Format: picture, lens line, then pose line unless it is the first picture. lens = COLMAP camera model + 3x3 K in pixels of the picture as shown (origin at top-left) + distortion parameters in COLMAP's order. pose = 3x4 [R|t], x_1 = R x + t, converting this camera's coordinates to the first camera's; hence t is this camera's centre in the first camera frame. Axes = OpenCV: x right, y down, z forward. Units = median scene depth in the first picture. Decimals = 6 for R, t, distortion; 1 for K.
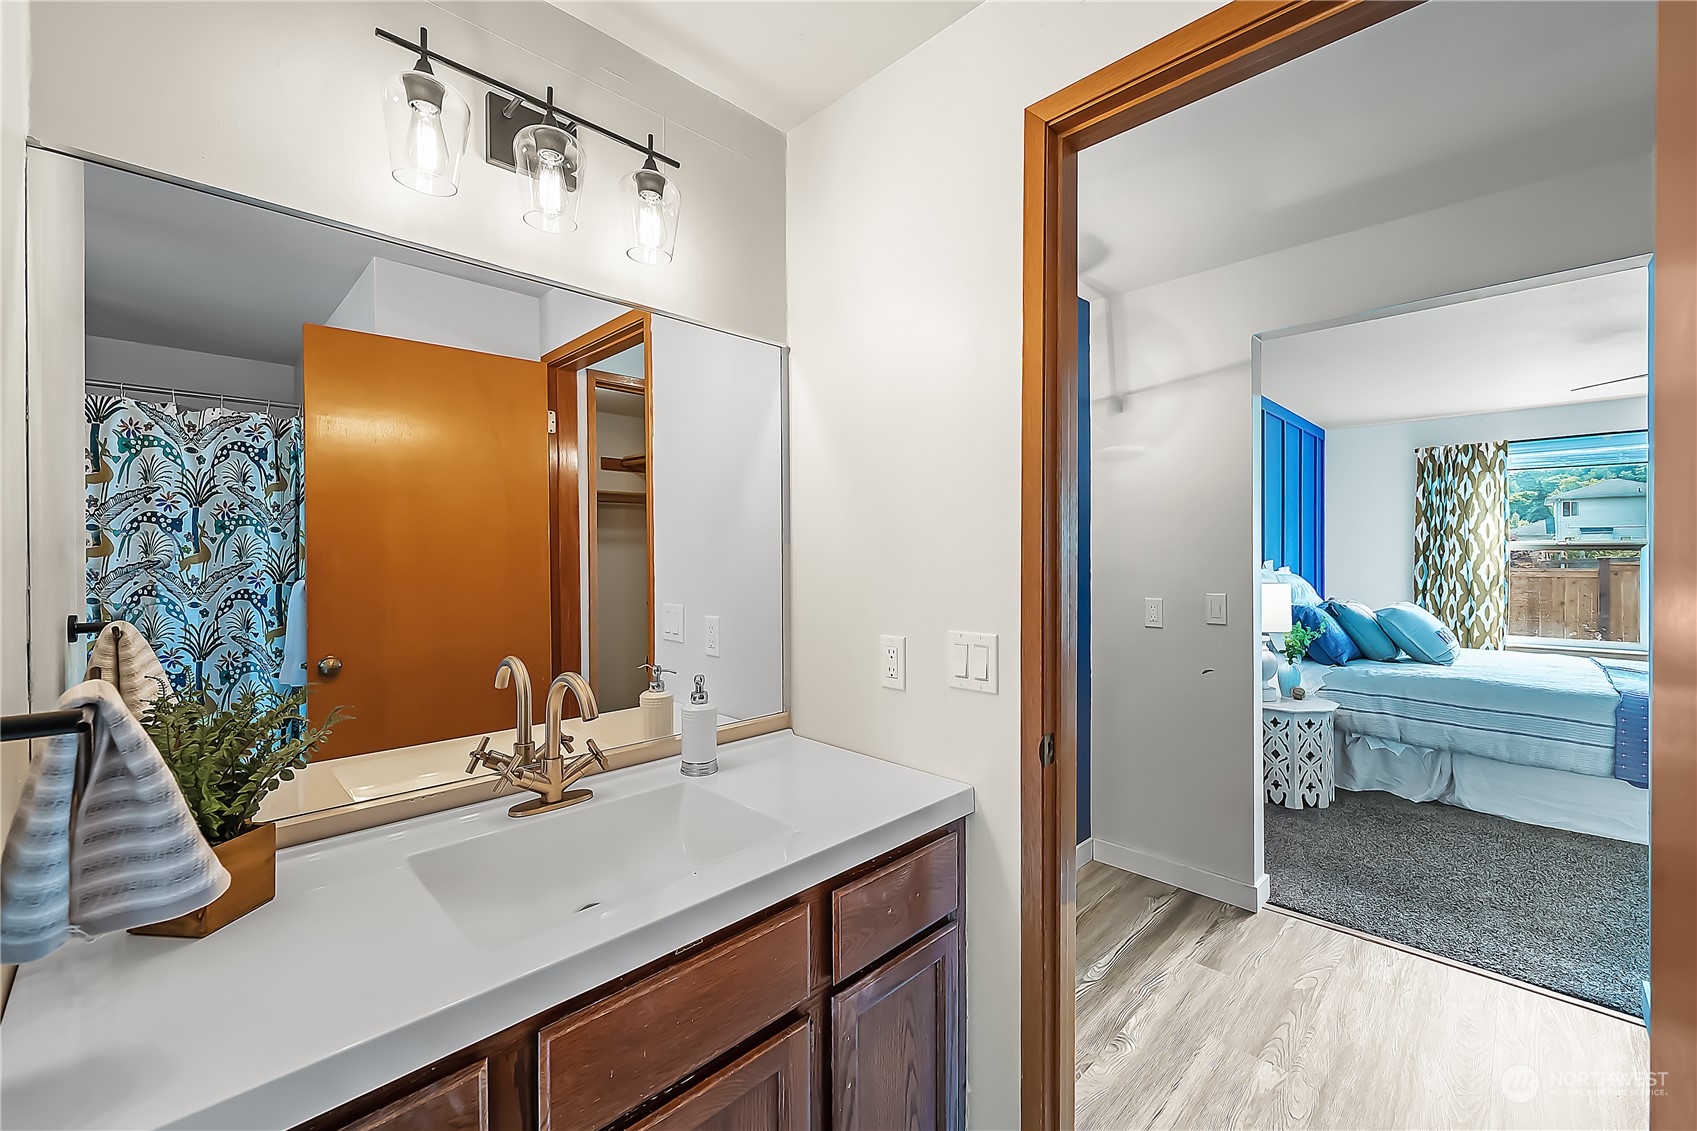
lens RADIAL K [[691.1, 0, 849.0], [0, 691.1, 553.5], [0, 0, 1]] dist [-0.000507, -0.000145]
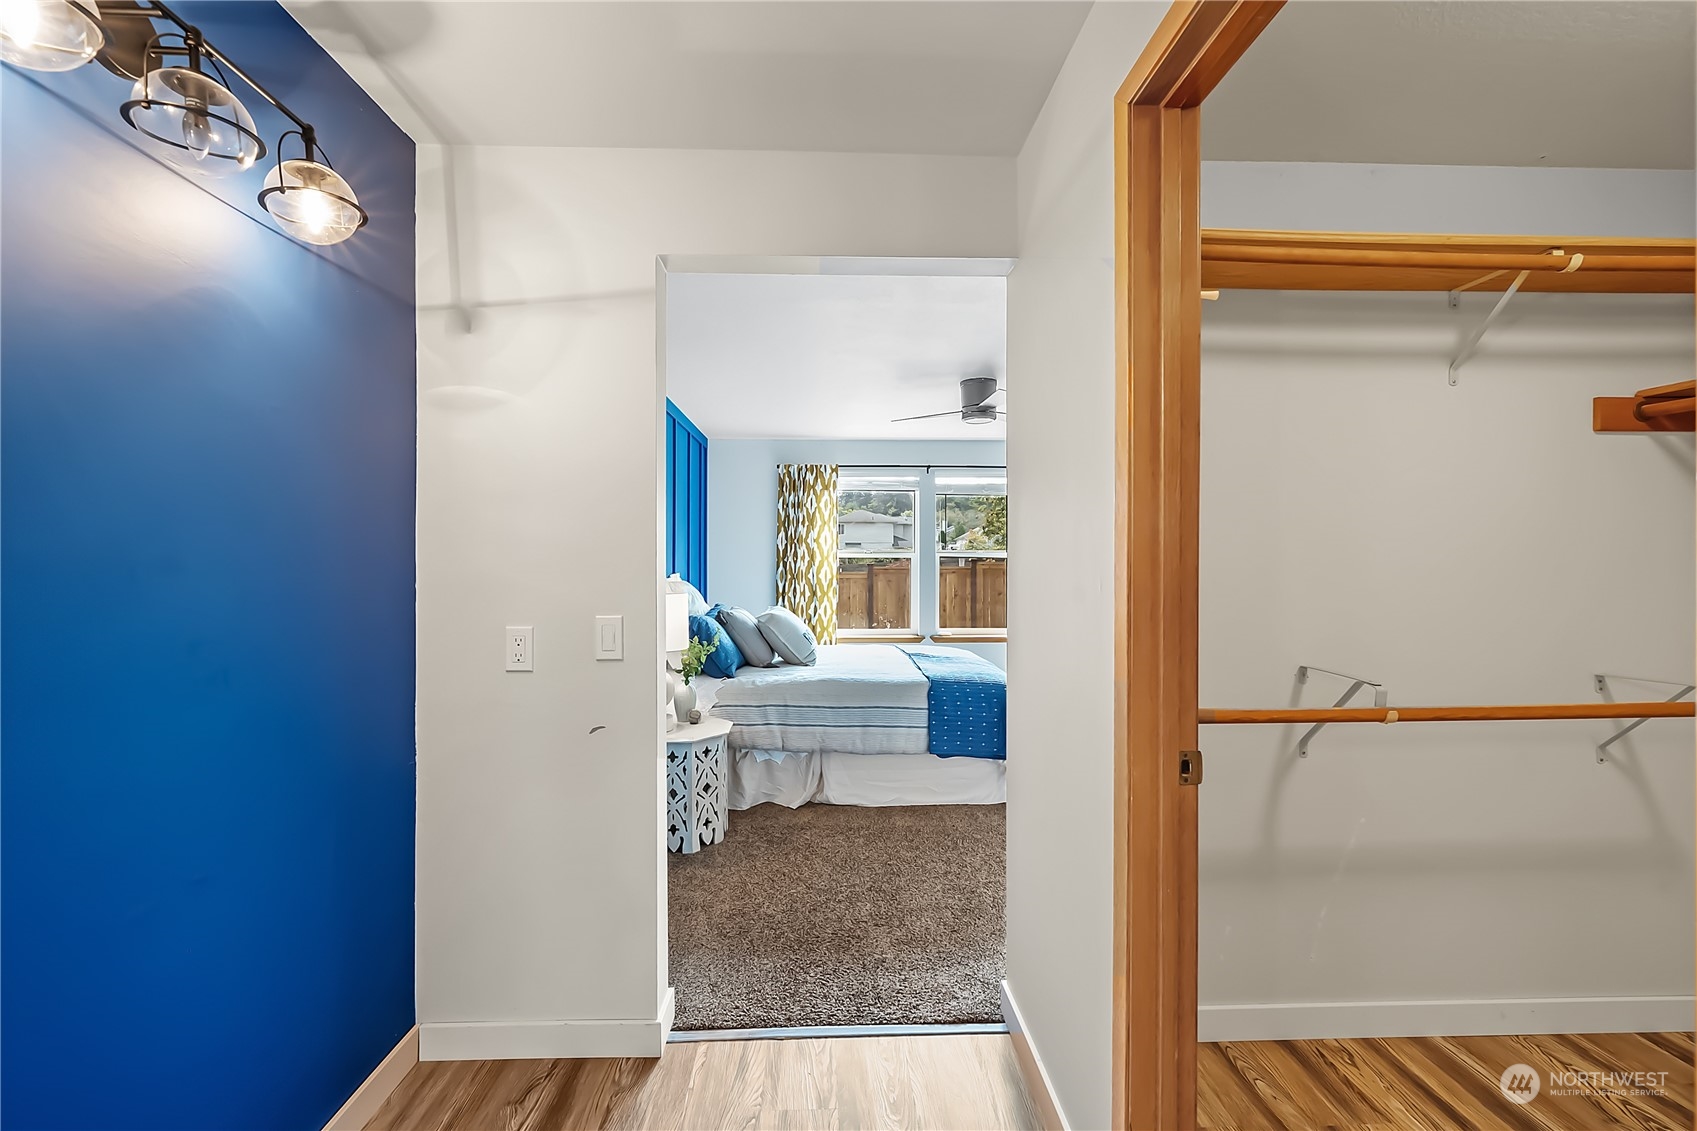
lens RADIAL K [[696.2, 0, 847.5], [0, 696.2, 559.7], [0, 0, 1]] dist [-0.003622, -0.000839]
pose [[0.682160, 0.002813, 0.731197, 0.128466], [-0.002402, 0.999996, -0.001606, 0.001905], [-0.731199, -0.000661, 0.682164, 0.242765]]
